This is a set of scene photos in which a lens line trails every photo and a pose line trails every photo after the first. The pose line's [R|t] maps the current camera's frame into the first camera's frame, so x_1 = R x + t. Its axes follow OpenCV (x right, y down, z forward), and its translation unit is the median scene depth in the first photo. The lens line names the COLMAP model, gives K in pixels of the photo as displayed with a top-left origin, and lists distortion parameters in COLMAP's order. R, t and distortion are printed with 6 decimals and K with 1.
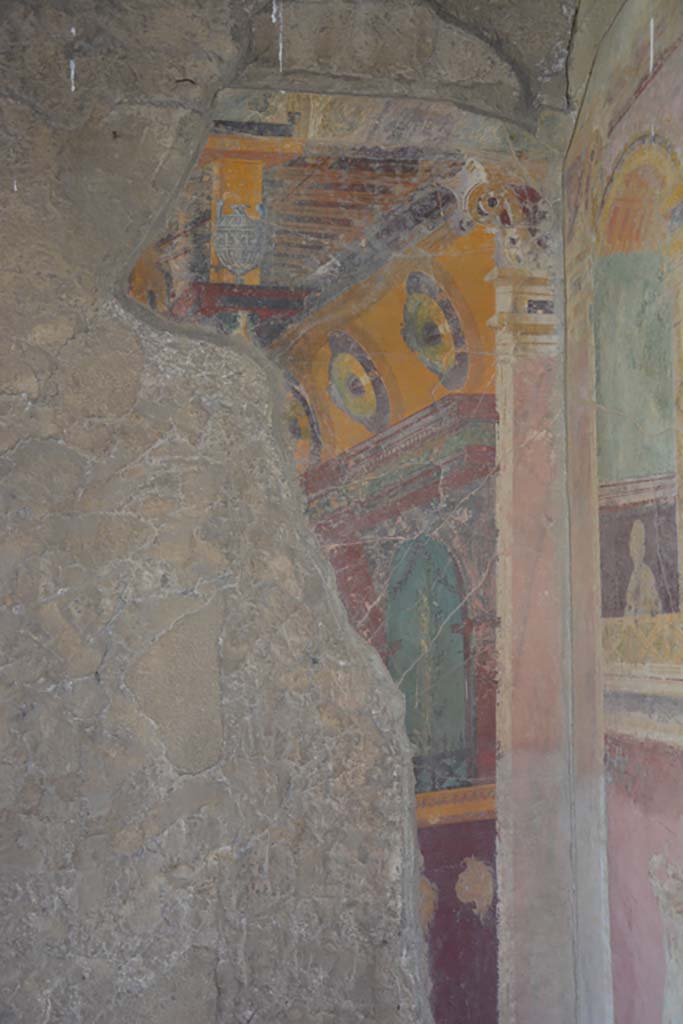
lens RADIAL K [[1039.0, 0, 343.8], [0, 1039.0, 517.5], [0, 0, 1]] dist [0.001697, 0.000000]
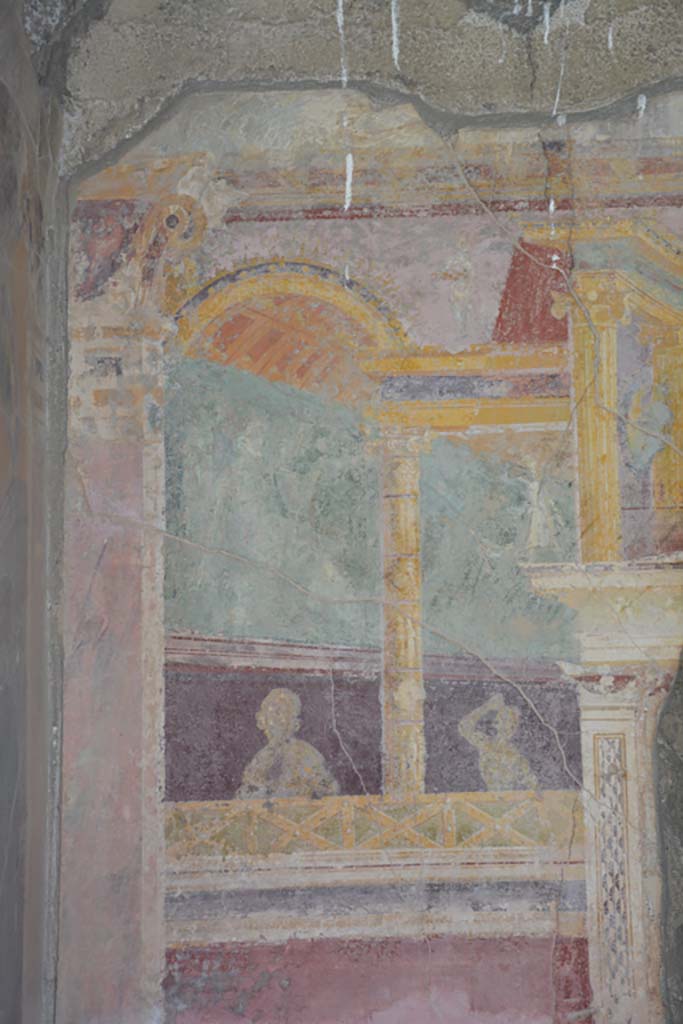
lens RADIAL K [[1980.6, 0, 350.2], [0, 1980.6, 514.9], [0, 0, 1]] dist [0.372142, 0.000000]
pose [[0.113658, 0.123444, 0.985821, -1.189397], [-0.091882, 0.989305, -0.113287, 0.036173], [-0.989262, -0.077703, 0.123784, 0.629420]]
